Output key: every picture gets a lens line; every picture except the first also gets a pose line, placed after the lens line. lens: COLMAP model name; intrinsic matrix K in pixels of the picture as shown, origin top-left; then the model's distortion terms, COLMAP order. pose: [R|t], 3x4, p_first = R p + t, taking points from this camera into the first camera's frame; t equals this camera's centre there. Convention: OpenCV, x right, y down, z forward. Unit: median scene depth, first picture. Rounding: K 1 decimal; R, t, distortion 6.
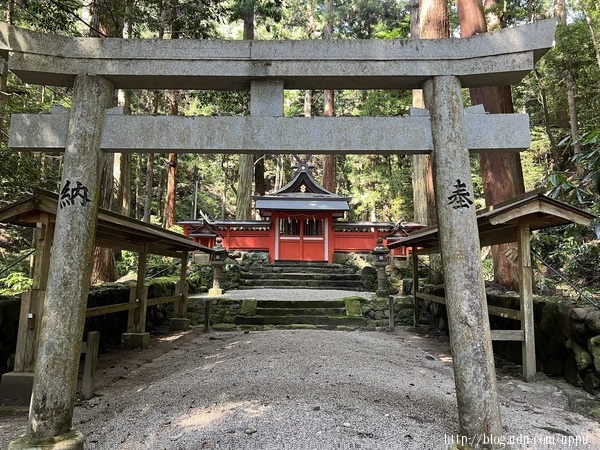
lens RADIAL K [[441.5, 0, 295.8], [0, 441.5, 224.7], [0, 0, 1]] dist [0.114323, -0.085435]
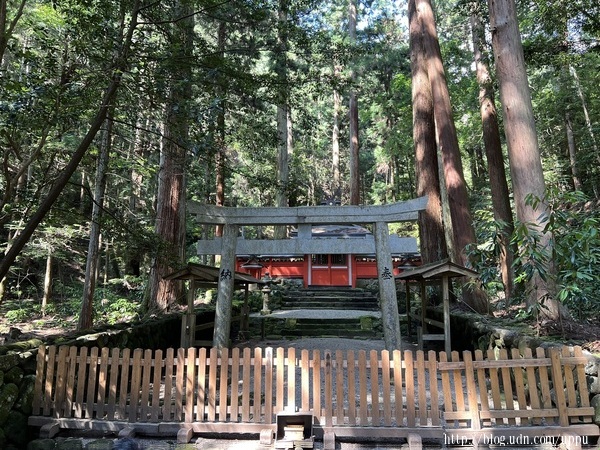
lens RADIAL K [[441.5, 0, 295.8], [0, 441.5, 224.7], [0, 0, 1]] dist [0.114323, -0.085435]
pose [[0.997157, -0.020065, -0.072626, 0.013527], [0.017345, 0.999132, -0.037885, -0.052876], [0.073323, 0.036518, 0.996639, -0.300447]]
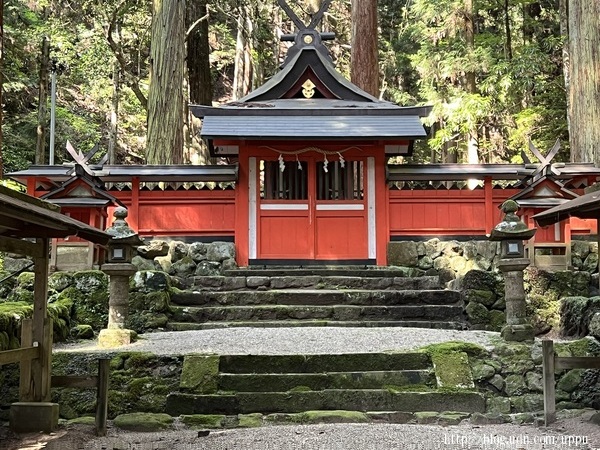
lens RADIAL K [[1029.6, 0, 303.0], [0, 1029.6, 224.6], [0, 0, 1]] dist [0.121130, -0.059431]
pose [[0.999618, -0.016597, 0.022101, -0.021660], [0.015610, 0.998905, 0.044093, 0.005982], [-0.022808, -0.043731, 0.998783, 0.033598]]
